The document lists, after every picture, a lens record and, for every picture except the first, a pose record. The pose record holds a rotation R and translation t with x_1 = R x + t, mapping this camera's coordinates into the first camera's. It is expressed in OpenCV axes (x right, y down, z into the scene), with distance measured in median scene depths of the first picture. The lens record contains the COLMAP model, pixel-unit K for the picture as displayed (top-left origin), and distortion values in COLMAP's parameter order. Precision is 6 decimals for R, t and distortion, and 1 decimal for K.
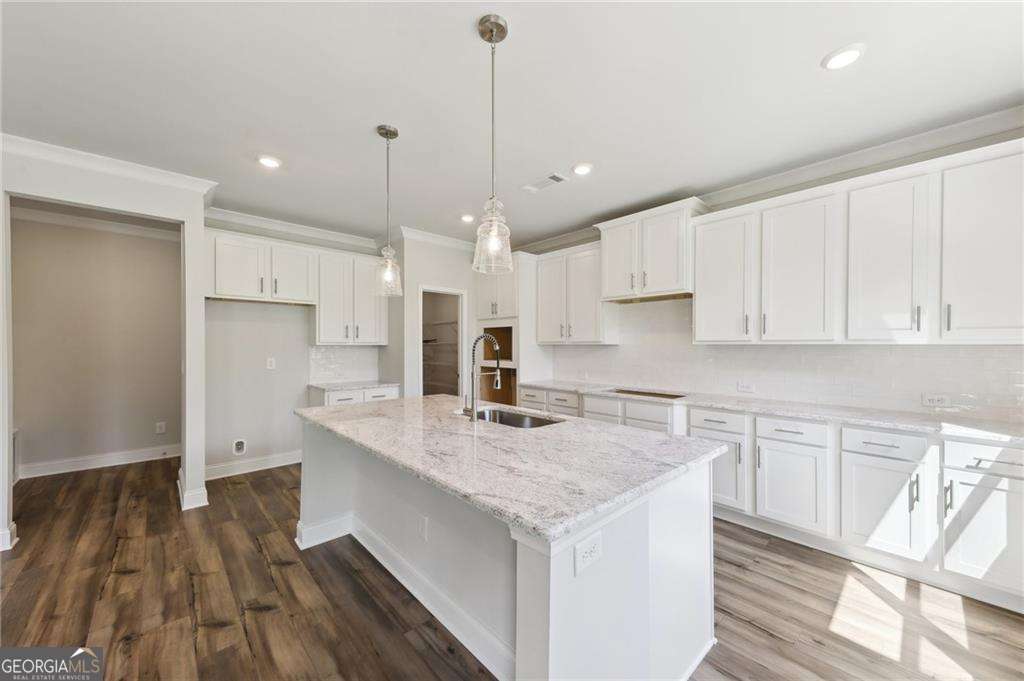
lens RADIAL K [[377.8, 0, 508.6], [0, 377.8, 342.4], [0, 0, 1]] dist [0.018025, -0.002054]
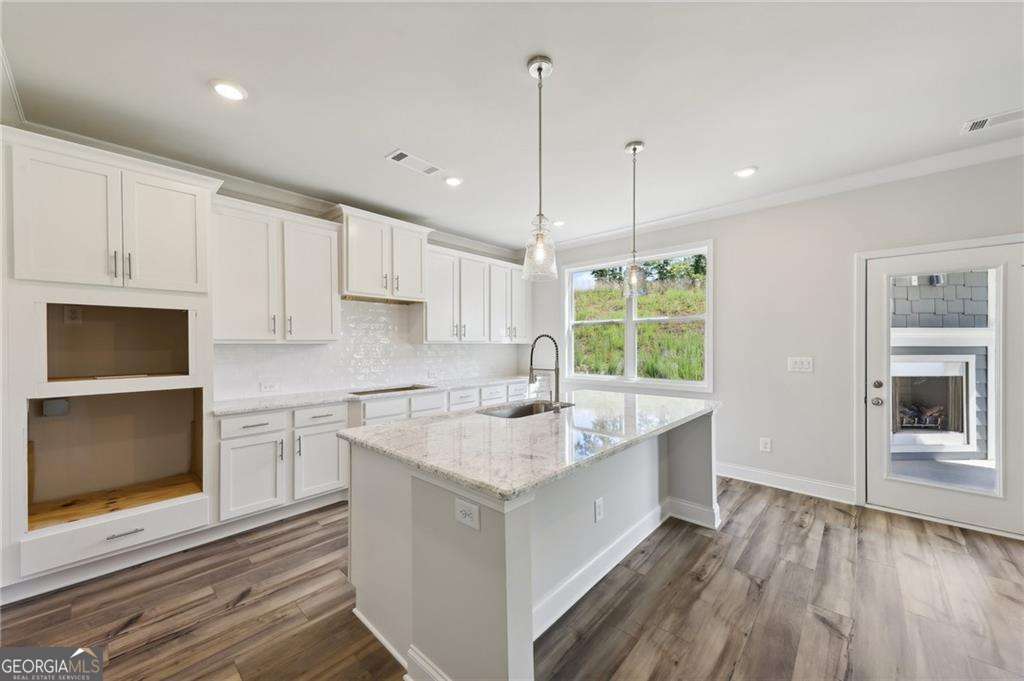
lens RADIAL K [[377.8, 0, 507.0], [0, 377.8, 344.3], [0, 0, 1]] dist [0.018025, -0.002054]
pose [[-0.074233, -0.002318, 0.997238, -0.890084], [-0.007237, 0.999972, 0.001785, 0.003562], [-0.997215, -0.007084, -0.074248, 0.926538]]
